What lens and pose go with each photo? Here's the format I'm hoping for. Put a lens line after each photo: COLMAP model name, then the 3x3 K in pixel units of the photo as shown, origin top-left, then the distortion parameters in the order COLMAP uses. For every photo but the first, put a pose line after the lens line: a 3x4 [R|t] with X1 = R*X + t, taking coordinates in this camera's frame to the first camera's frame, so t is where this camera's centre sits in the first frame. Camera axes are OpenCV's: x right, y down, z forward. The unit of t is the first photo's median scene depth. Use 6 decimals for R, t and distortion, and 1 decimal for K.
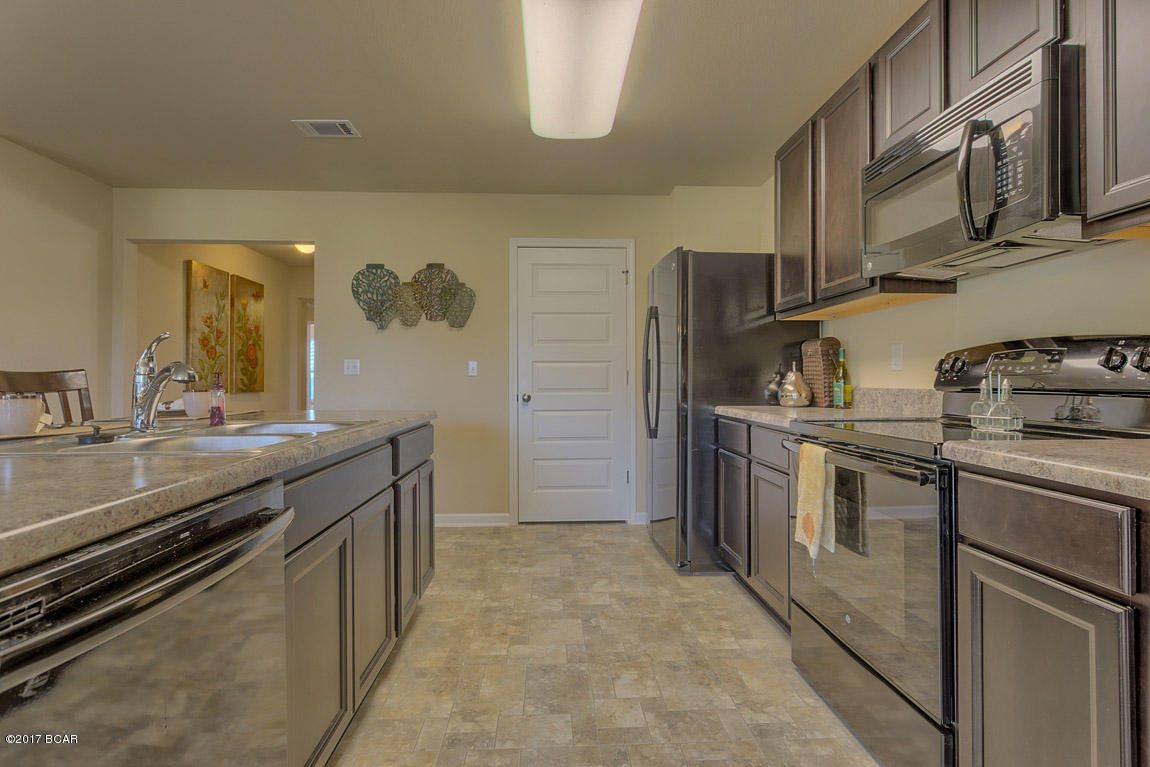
lens RADIAL K [[557.6, 0, 577.5], [0, 557.6, 383.2], [0, 0, 1]] dist [0.003858, 0.000464]
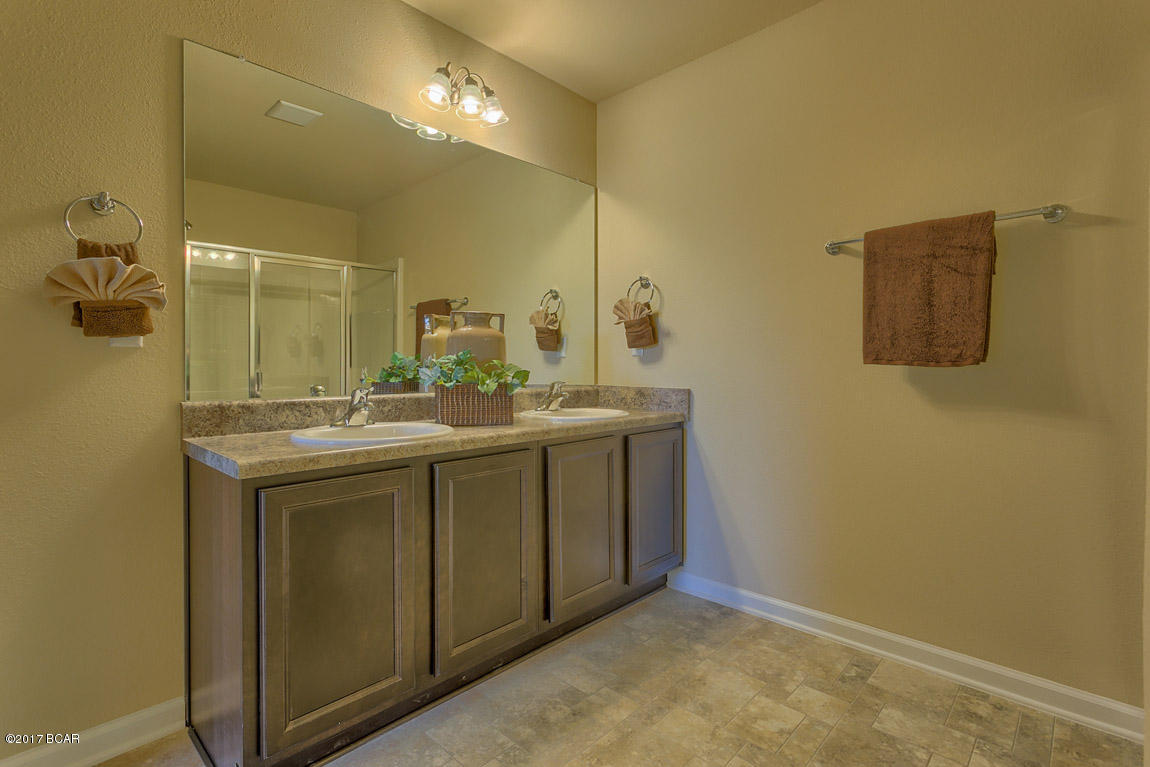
lens RADIAL K [[557.6, 0, 569.3], [0, 557.6, 376.9], [0, 0, 1]] dist [0.003858, 0.000464]
pose [[-0.687813, -0.010282, 0.725815, -0.248214], [0.001439, 0.999878, 0.015528, 0.003896], [-0.725886, 0.011725, -0.687715, 1.733500]]
